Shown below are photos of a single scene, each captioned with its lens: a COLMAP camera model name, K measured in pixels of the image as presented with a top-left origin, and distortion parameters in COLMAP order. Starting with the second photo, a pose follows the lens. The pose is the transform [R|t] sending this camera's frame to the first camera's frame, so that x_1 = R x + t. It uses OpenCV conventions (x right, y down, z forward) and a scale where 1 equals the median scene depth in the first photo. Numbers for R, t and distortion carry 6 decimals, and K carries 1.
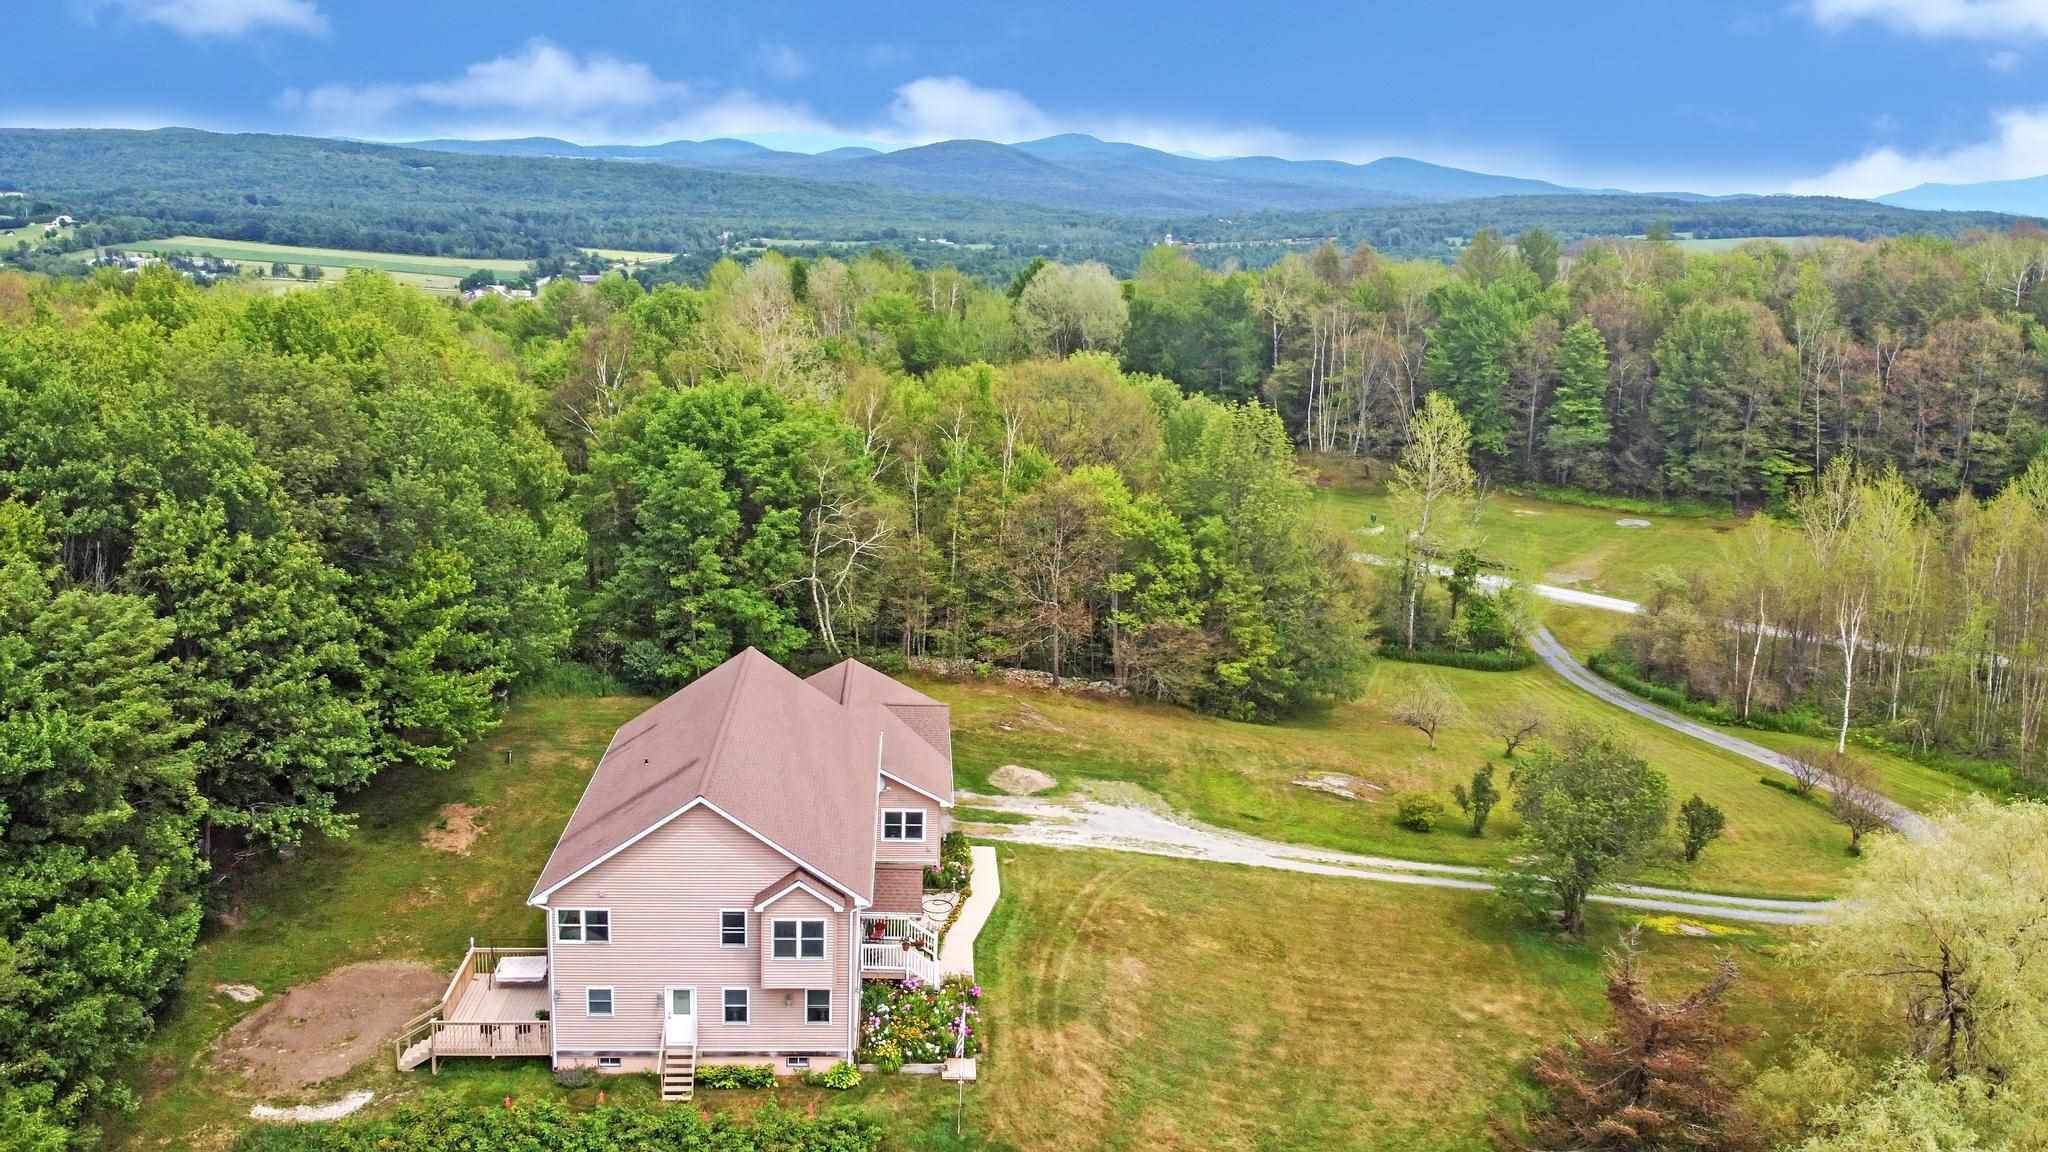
lens RADIAL K [[1541.9, 0, 1010.8], [0, 1541.9, 567.2], [0, 0, 1]] dist [-0.021250, 0.013483]
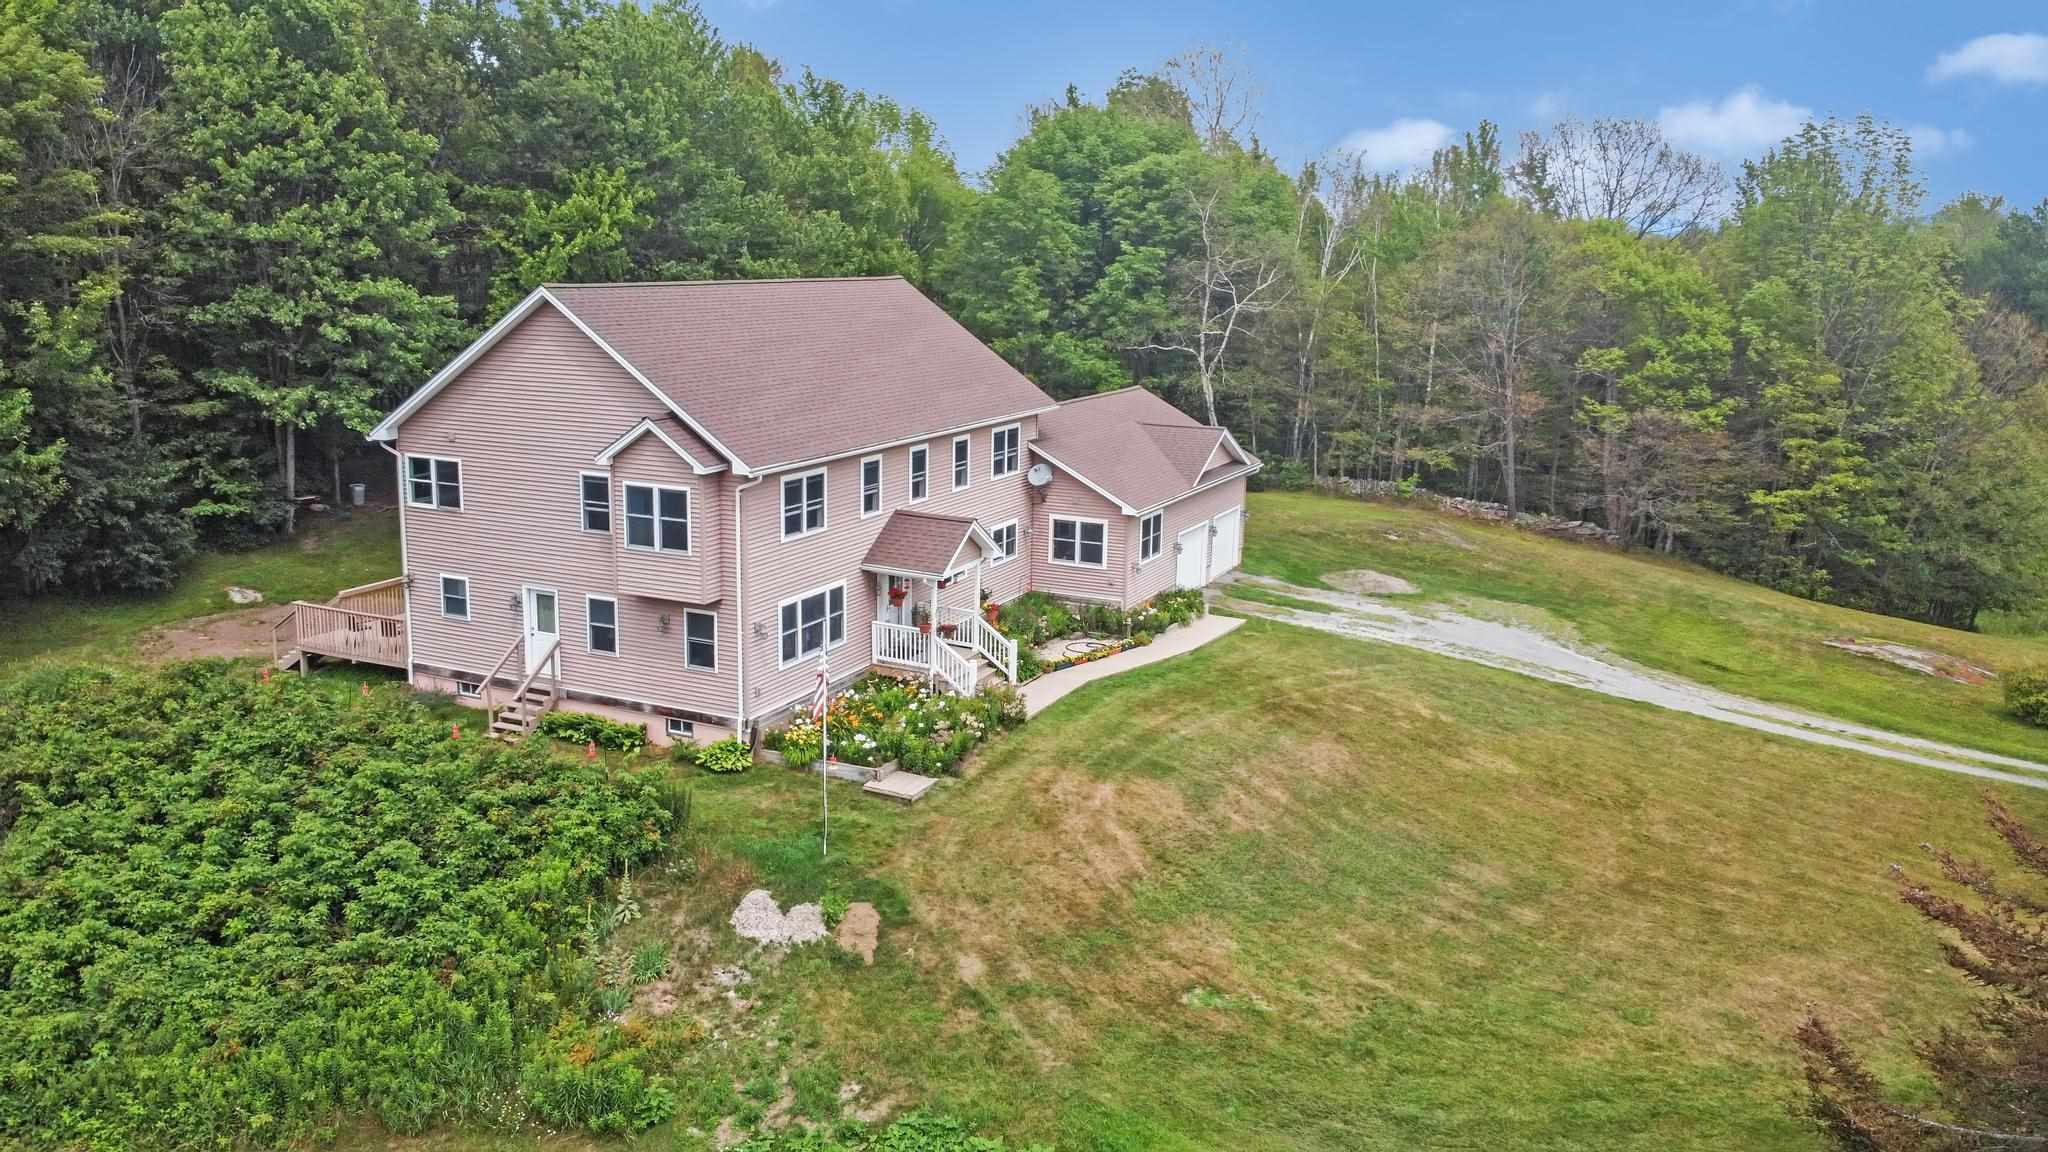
lens RADIAL K [[1541.9, 0, 1014.9], [0, 1541.9, 571.5], [0, 0, 1]] dist [-0.021250, 0.013483]
pose [[0.874198, 0.077101, -0.479409, 0.278574], [-0.103477, 0.994215, -0.028795, 0.235526], [0.474415, 0.074781, 0.877119, 0.434194]]
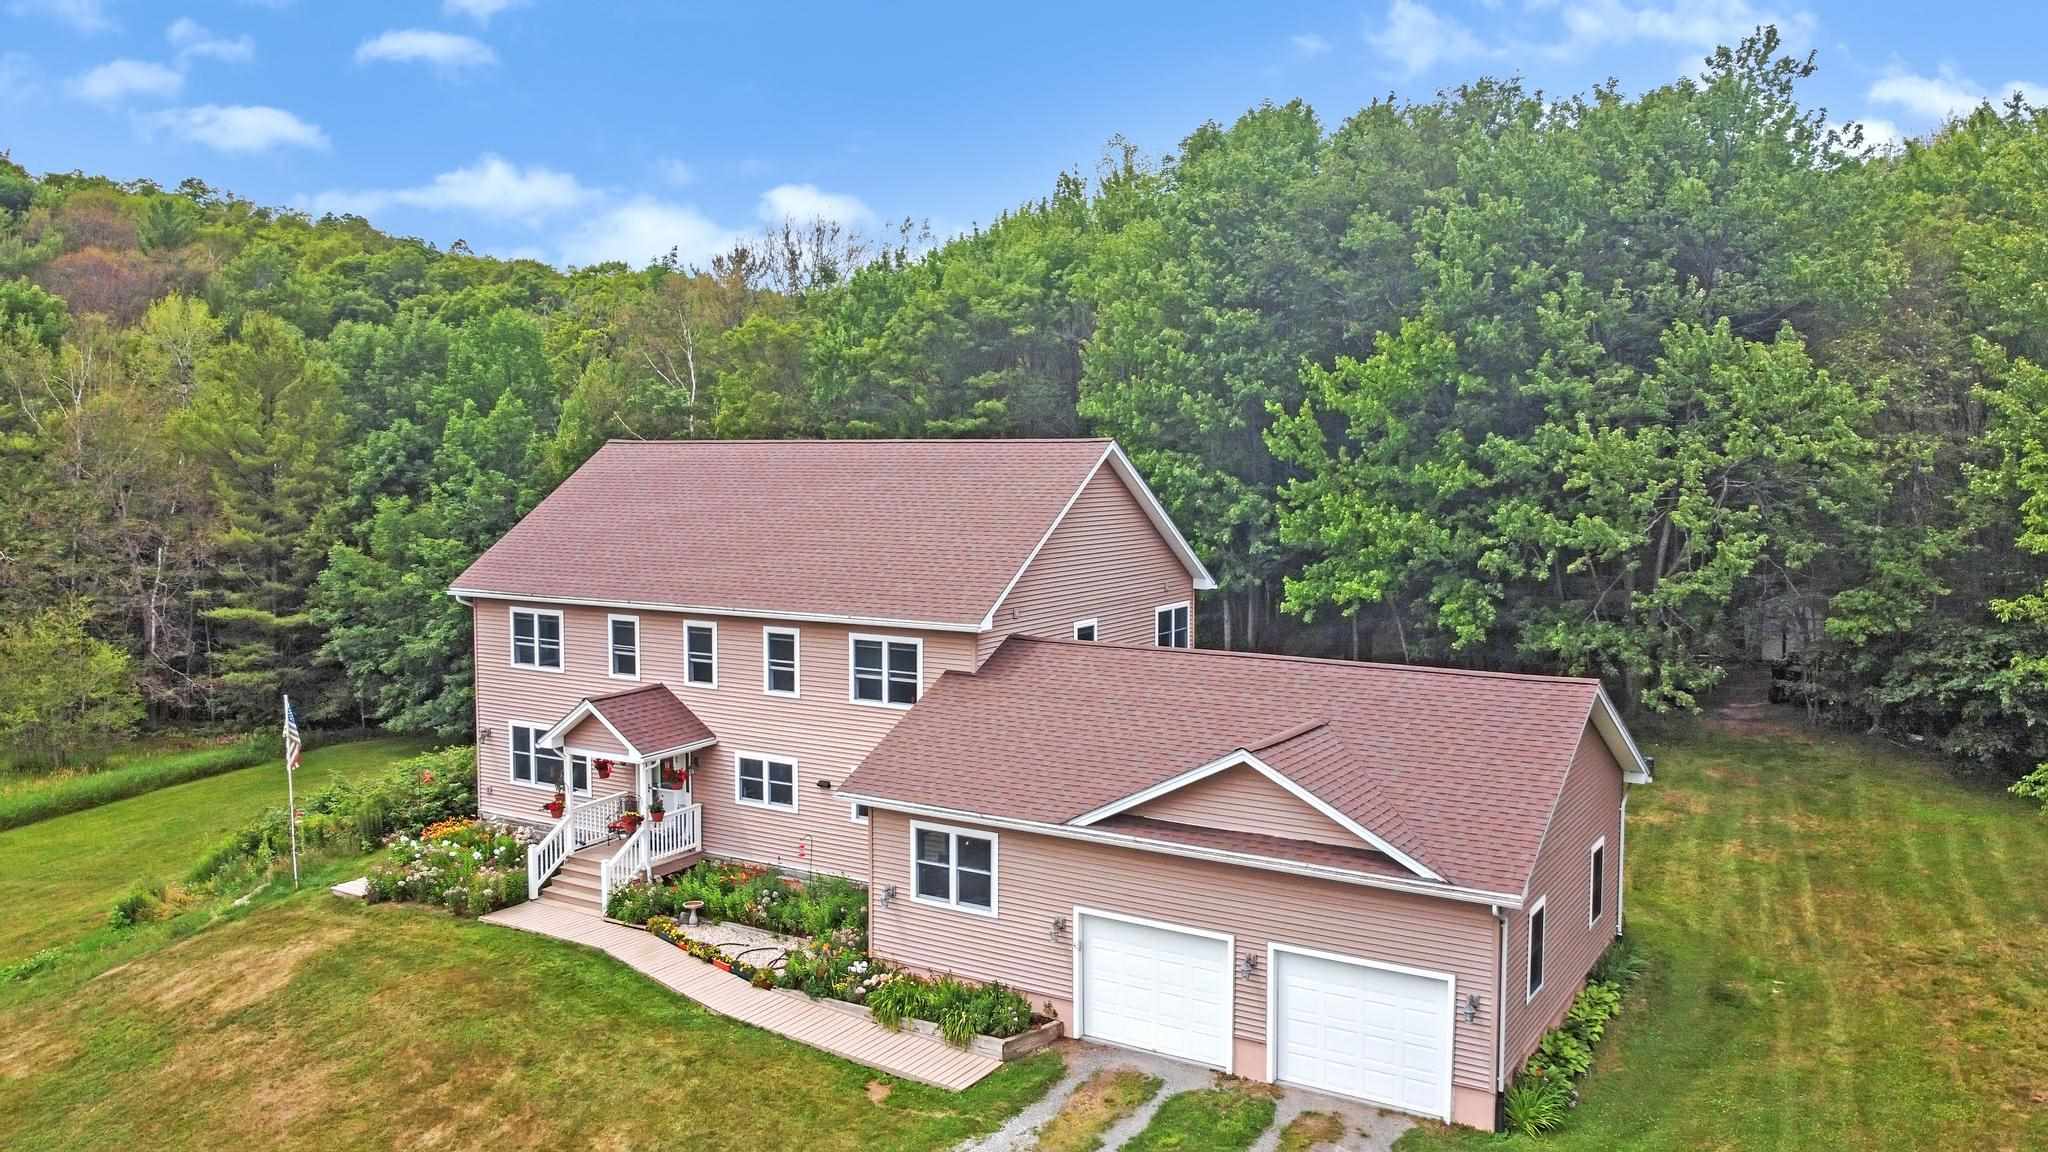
lens RADIAL K [[1645.9, 0, 1020.1], [0, 1645.9, 577.4], [0, 0, 1]] dist [-0.012253, -0.002471]
pose [[-0.600548, 0.005028, -0.799573, 0.336264], [-0.231351, 0.956116, 0.179777, 0.006673], [0.765388, 0.292947, -0.573030, 1.462421]]
